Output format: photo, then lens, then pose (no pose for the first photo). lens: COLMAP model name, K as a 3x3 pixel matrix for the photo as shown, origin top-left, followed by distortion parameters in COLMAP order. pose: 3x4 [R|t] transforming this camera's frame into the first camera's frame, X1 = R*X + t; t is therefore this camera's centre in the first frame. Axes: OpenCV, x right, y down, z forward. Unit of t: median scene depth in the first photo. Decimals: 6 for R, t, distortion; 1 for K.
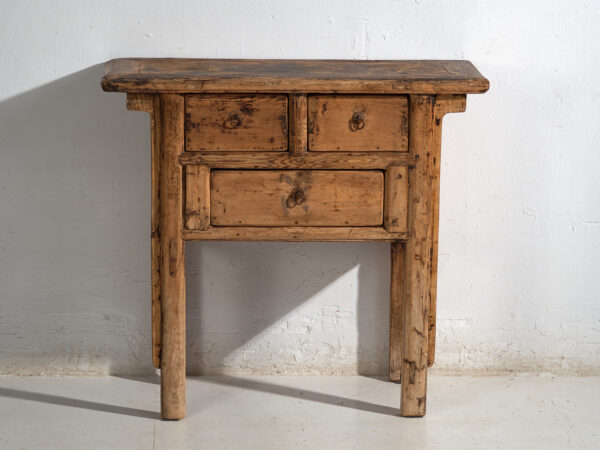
lens RADIAL K [[1485.2, 0, 300.0], [0, 1485.2, 225.0], [0, 0, 1]] dist [-0.033714, 0.120713]
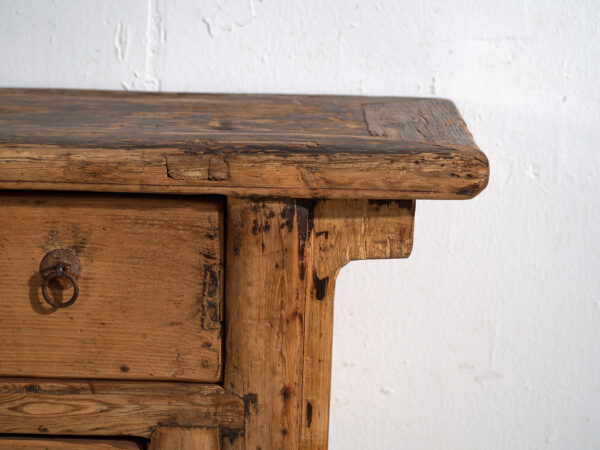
lens RADIAL K [[1932.3, 0, 300.0], [0, 1932.3, 225.0], [0, 0, 1]] dist [-0.211233, -1.706496]
pose [[0.999534, 0.021751, -0.021434, 0.096889], [-0.023010, 0.997911, -0.060371, -0.058258], [0.020076, 0.060836, 0.997946, 0.600804]]
